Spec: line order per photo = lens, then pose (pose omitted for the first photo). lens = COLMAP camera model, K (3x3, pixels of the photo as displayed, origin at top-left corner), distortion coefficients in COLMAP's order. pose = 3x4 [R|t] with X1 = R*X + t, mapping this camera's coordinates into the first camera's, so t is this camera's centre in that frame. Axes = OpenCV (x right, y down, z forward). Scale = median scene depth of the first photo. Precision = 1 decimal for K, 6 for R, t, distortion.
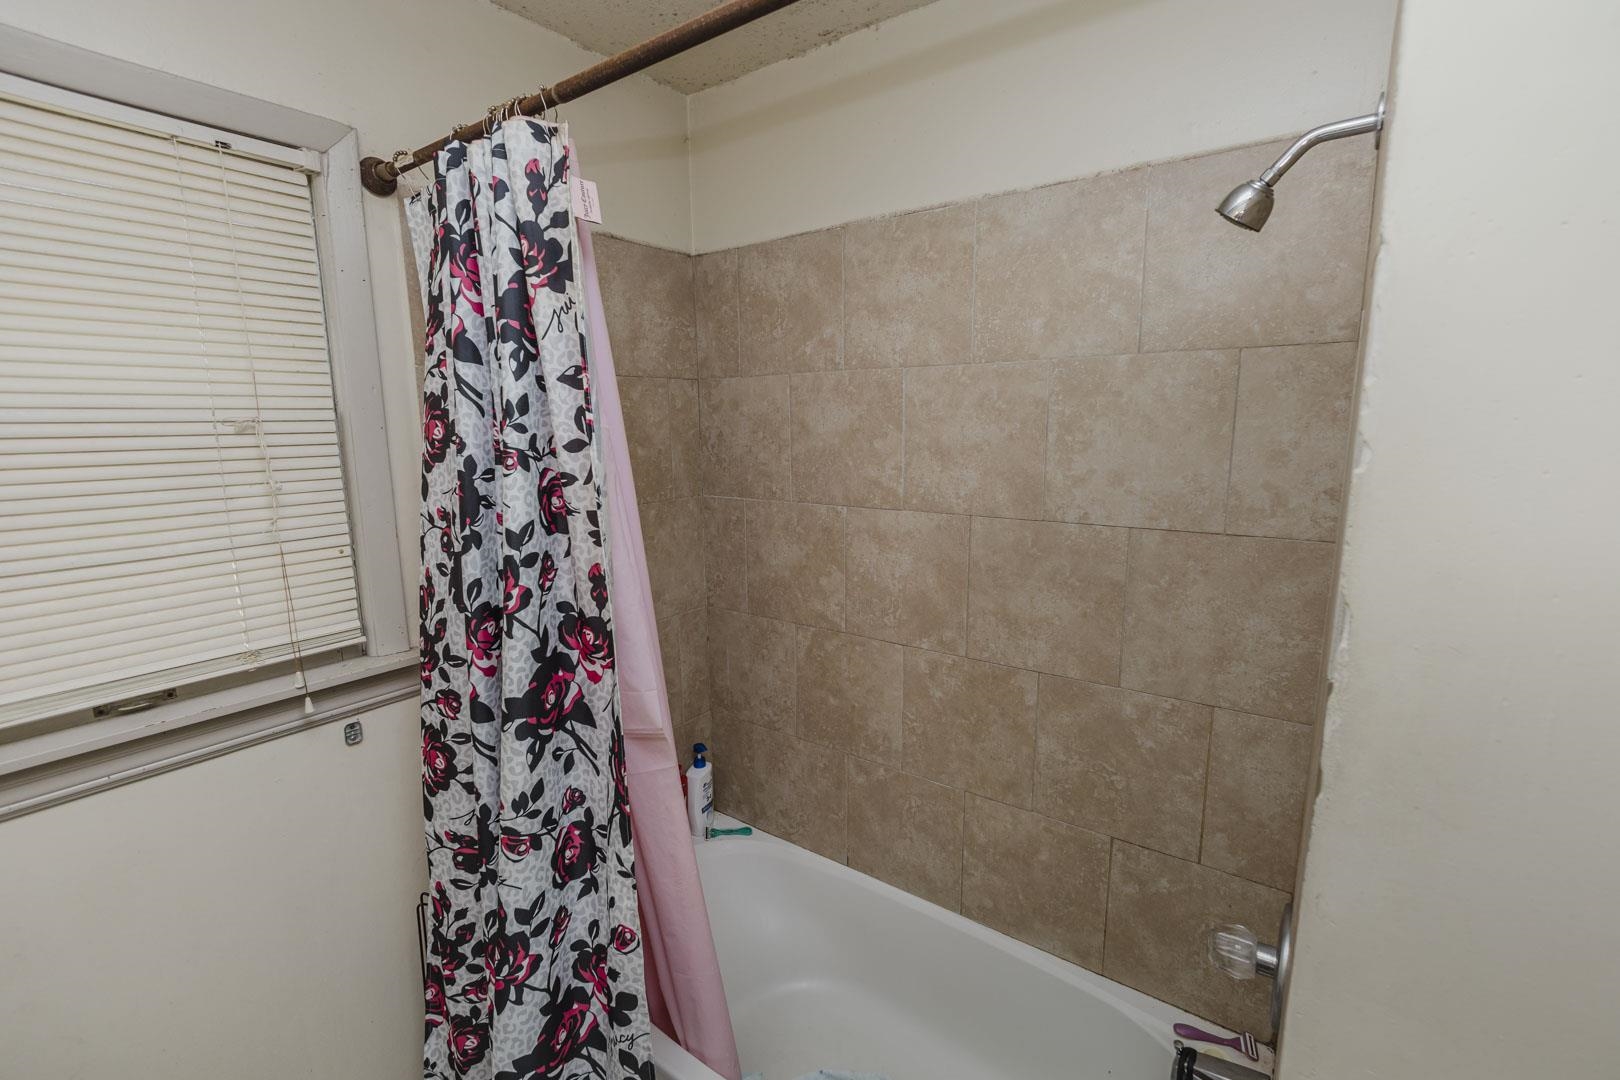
lens RADIAL K [[710.2, 0, 813.6], [0, 710.2, 538.1], [0, 0, 1]] dist [-0.003844, -0.000055]
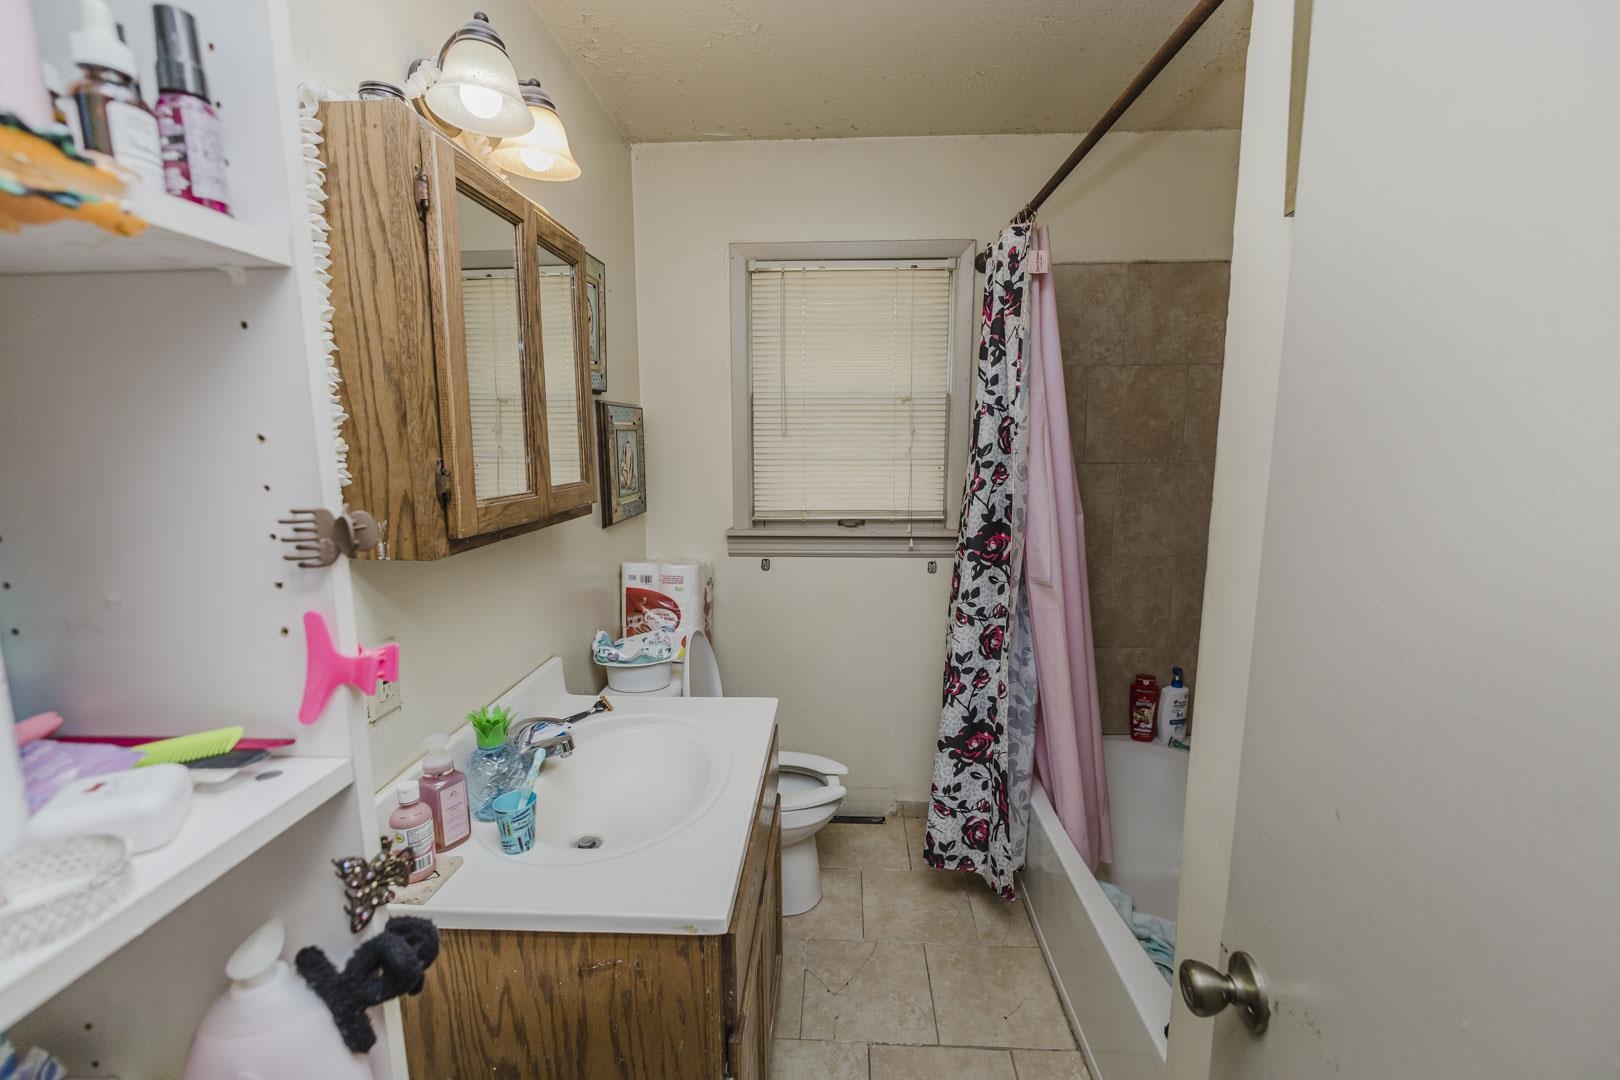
lens RADIAL K [[710.2, 0, 813.6], [0, 710.2, 538.1], [0, 0, 1]] dist [-0.003844, -0.000055]
pose [[0.550557, 0.122790, -0.825718, 0.871738], [-0.140543, 0.988638, 0.053308, 0.179853], [0.822882, 0.086700, 0.561559, -0.377012]]
